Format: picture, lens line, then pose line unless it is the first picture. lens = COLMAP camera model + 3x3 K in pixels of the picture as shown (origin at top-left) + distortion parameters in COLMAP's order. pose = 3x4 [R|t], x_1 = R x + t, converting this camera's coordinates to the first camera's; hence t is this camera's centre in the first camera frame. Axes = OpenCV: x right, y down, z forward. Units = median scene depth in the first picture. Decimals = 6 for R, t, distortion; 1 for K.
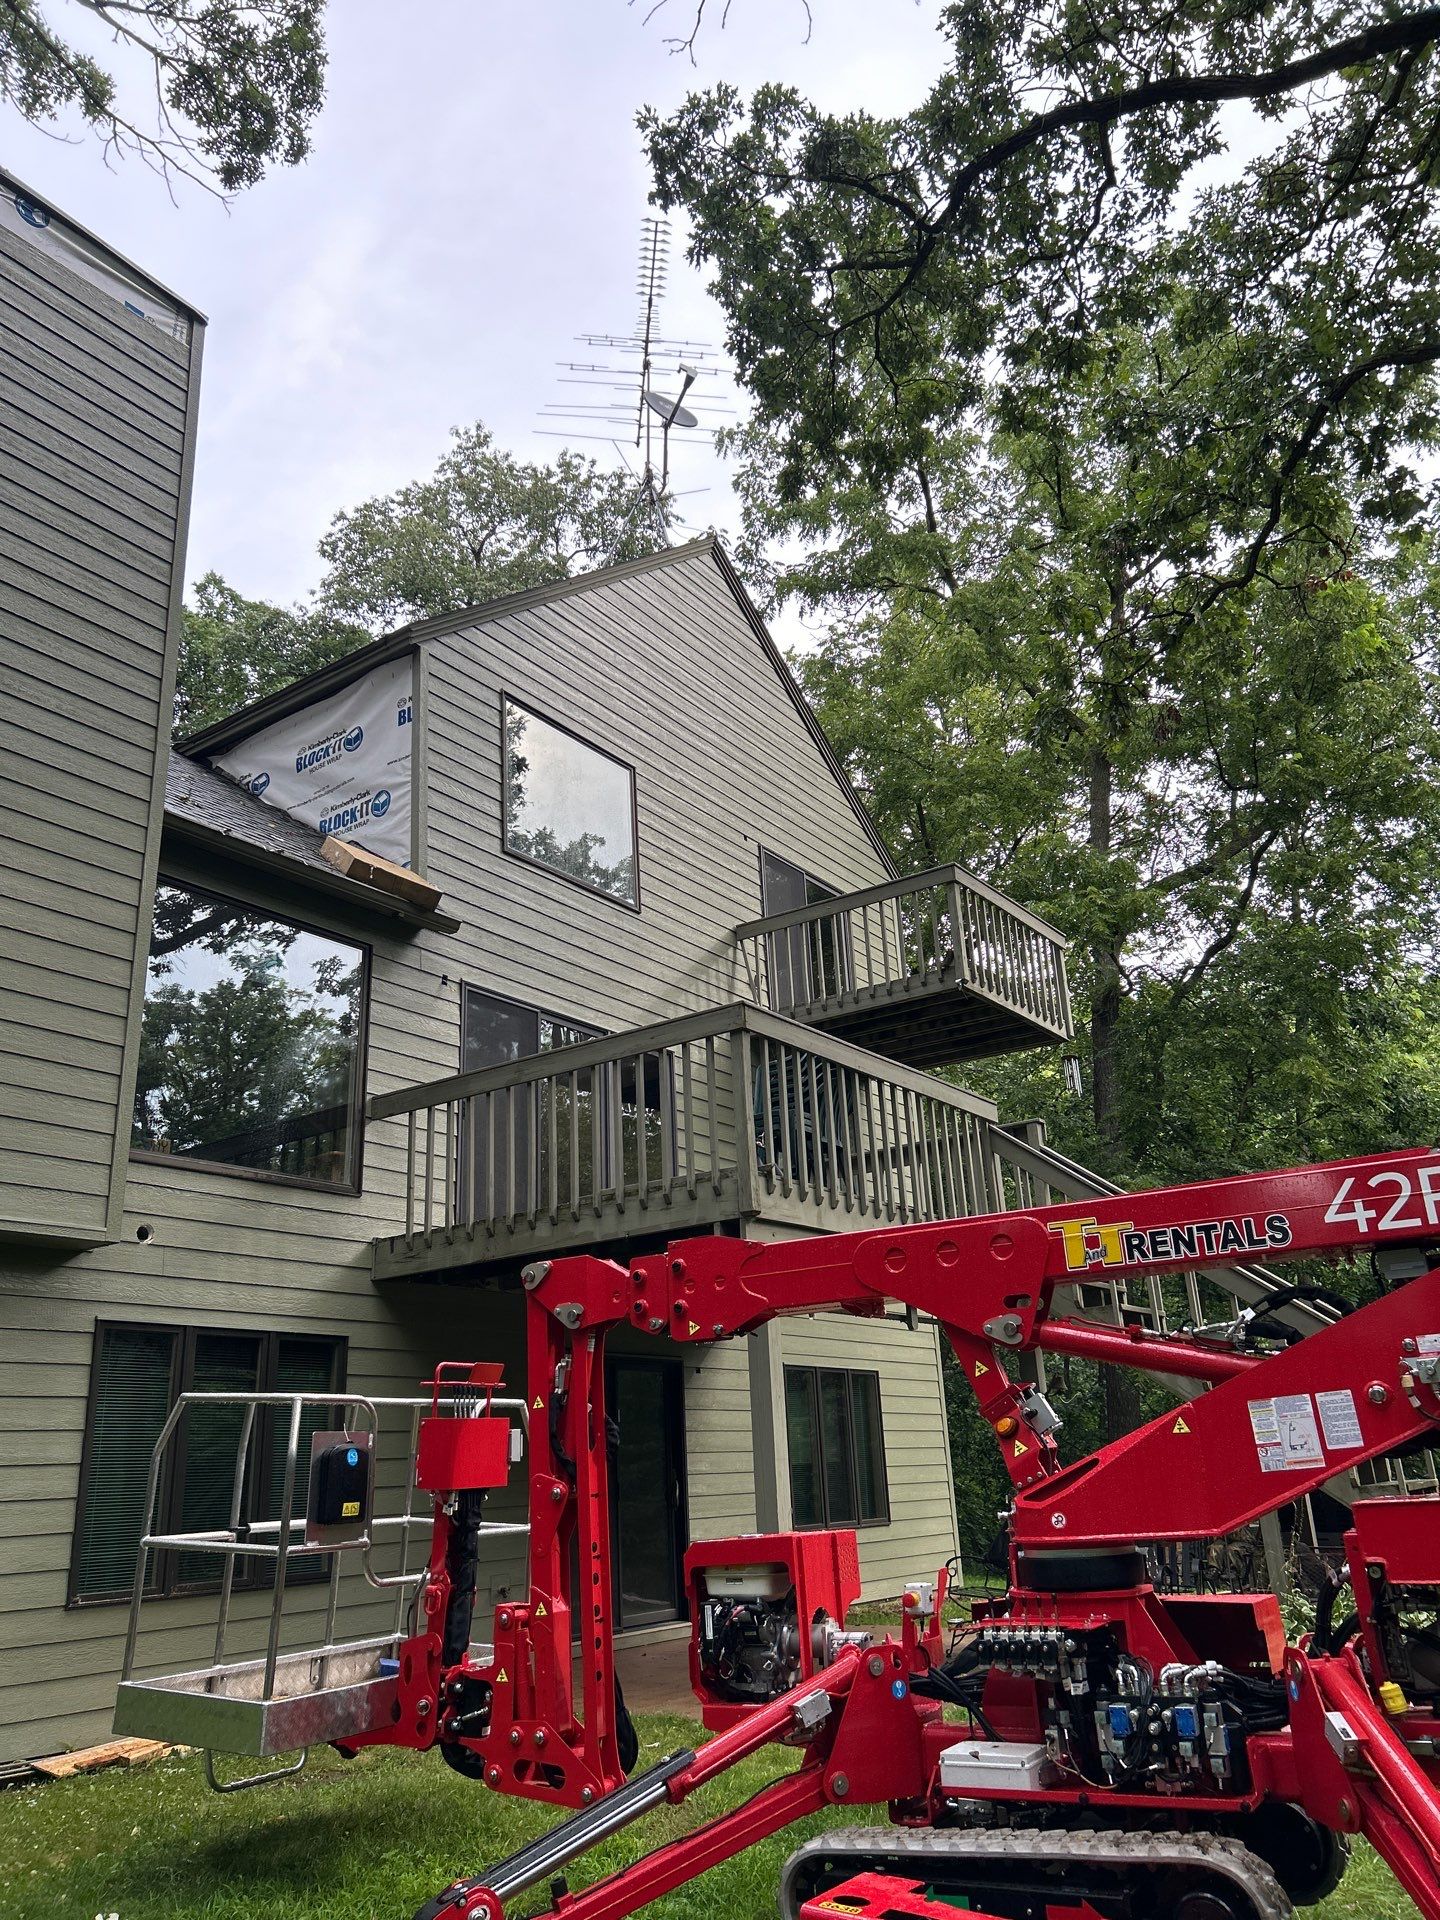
lens RADIAL K [[1426.3, 0, 712.8], [0, 1426.3, 953.9], [0, 0, 1]] dist [0.020188, -0.011394]
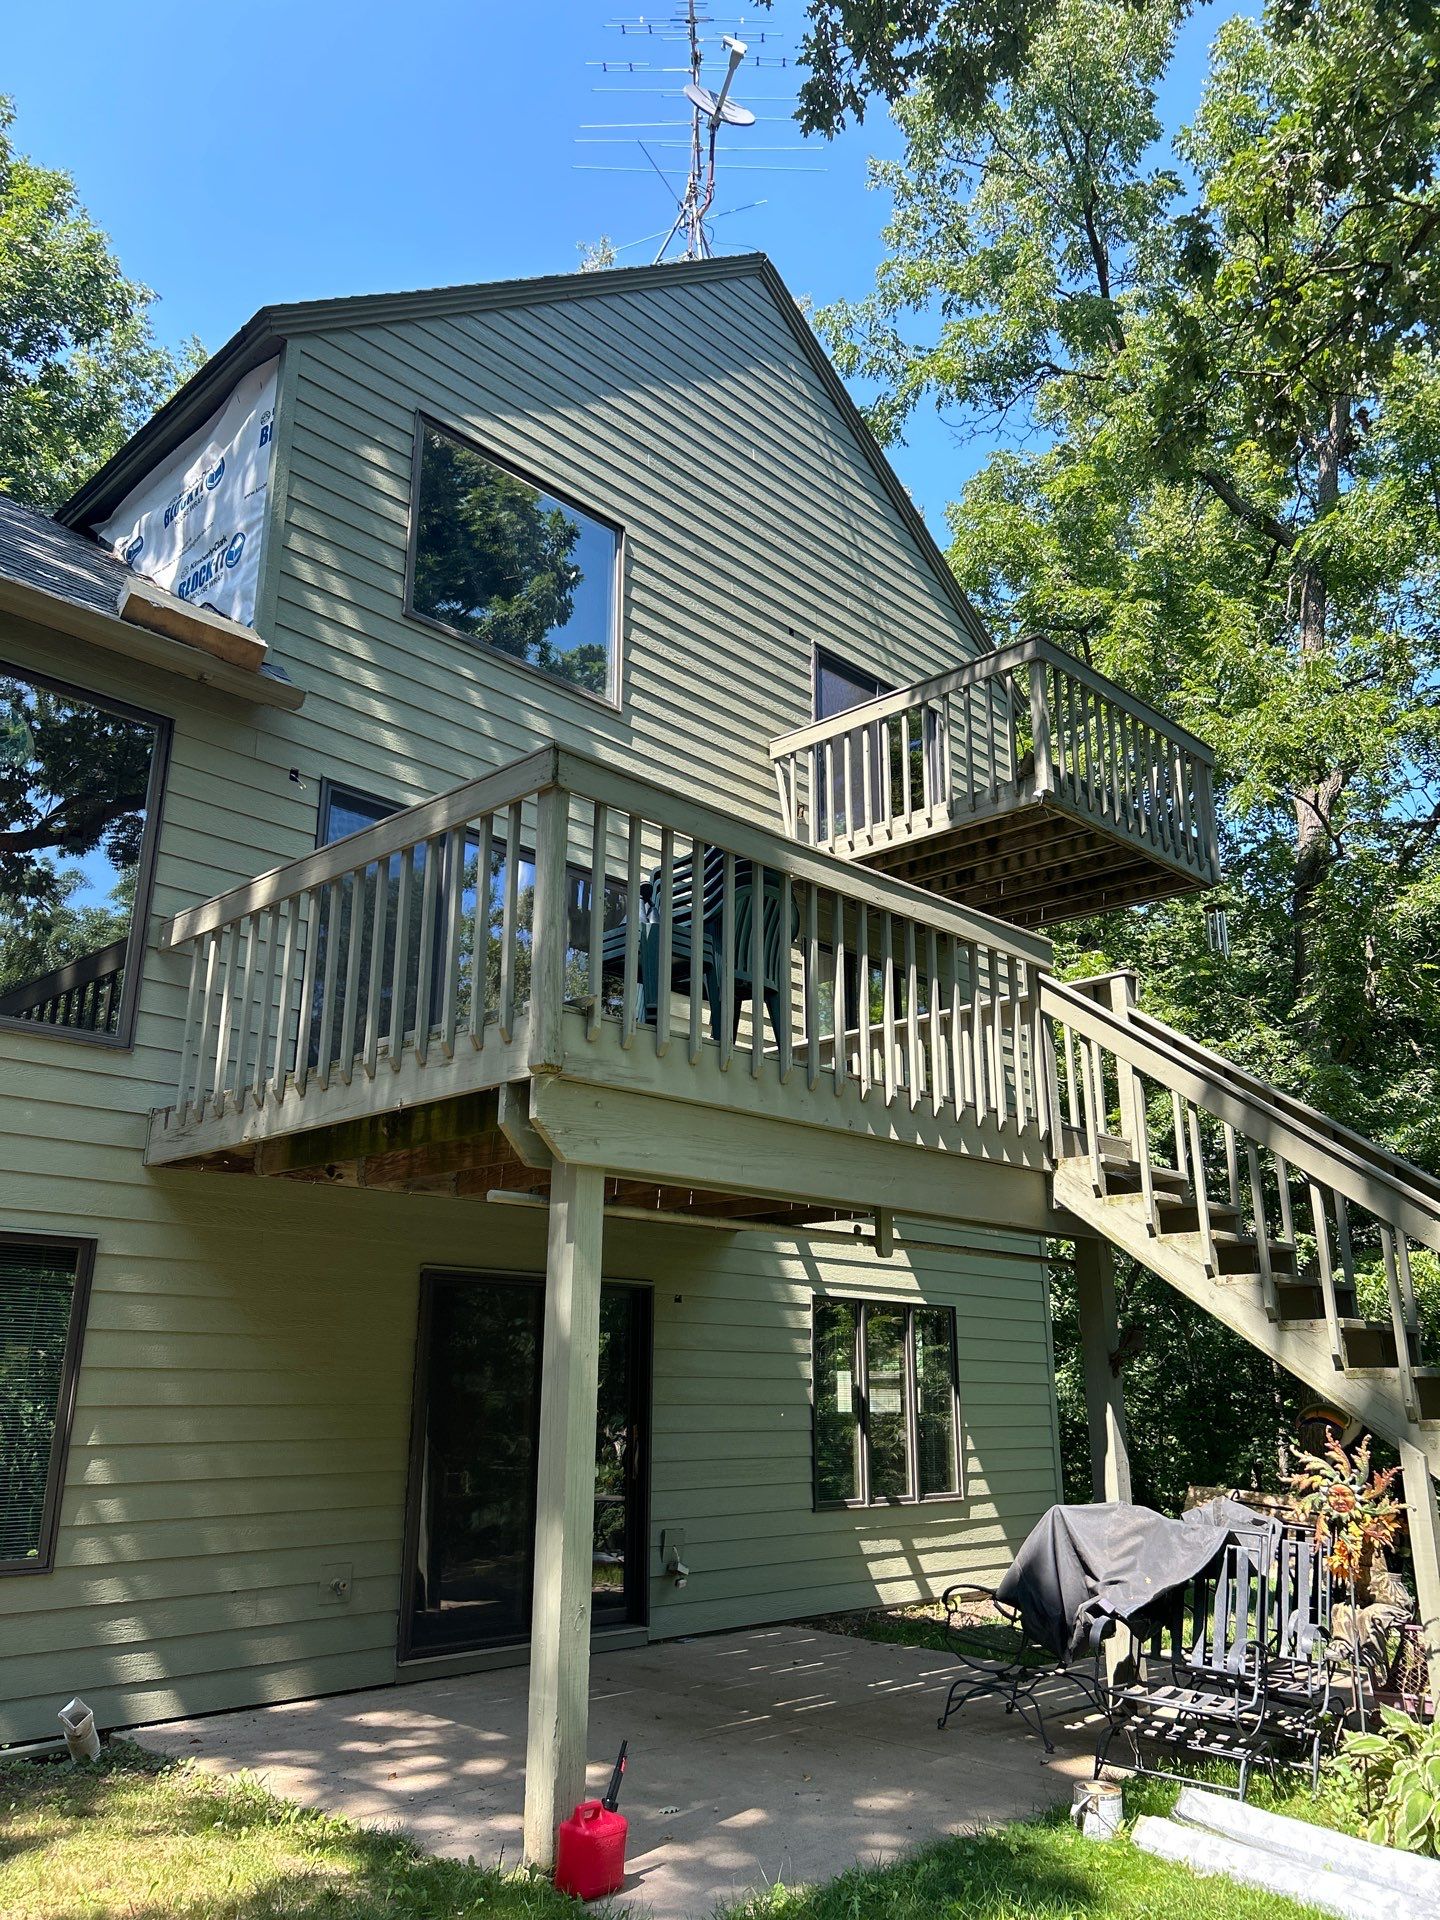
lens RADIAL K [[1426.3, 0, 712.8], [0, 1426.3, 953.9], [0, 0, 1]] dist [0.020188, -0.011394]
pose [[0.987385, 0.004352, -0.158277, 0.131913], [0.004820, 0.998333, 0.057517, 0.062590], [0.158264, -0.057555, 0.985718, 0.260394]]
